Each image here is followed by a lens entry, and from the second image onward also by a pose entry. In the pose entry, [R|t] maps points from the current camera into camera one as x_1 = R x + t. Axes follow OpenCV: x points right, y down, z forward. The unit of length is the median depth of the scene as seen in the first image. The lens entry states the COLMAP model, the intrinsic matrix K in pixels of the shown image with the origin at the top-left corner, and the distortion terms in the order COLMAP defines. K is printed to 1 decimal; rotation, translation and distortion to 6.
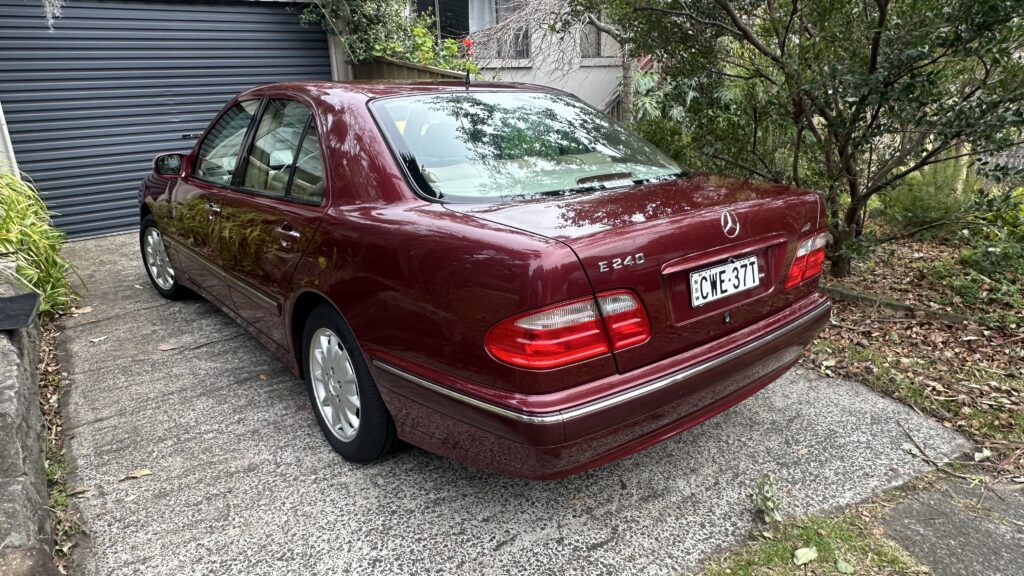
lens RADIAL K [[667.4, 0, 511.5], [0, 667.4, 287.3], [0, 0, 1]] dist [-0.005210, -0.000270]
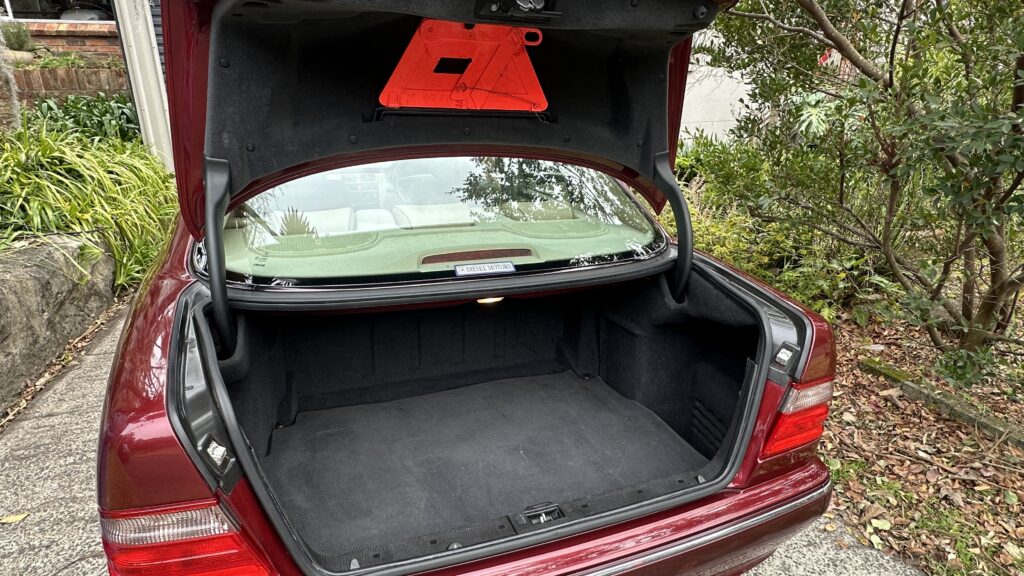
lens RADIAL K [[594.5, 0, 509.7], [0, 594.5, 287.7], [0, 0, 1]] dist [0.001393, -0.000686]
pose [[0.945807, 0.138828, -0.293557, 0.238609], [-0.126338, 0.990098, 0.061186, -0.114390], [0.299145, -0.020783, 0.953981, 0.270866]]
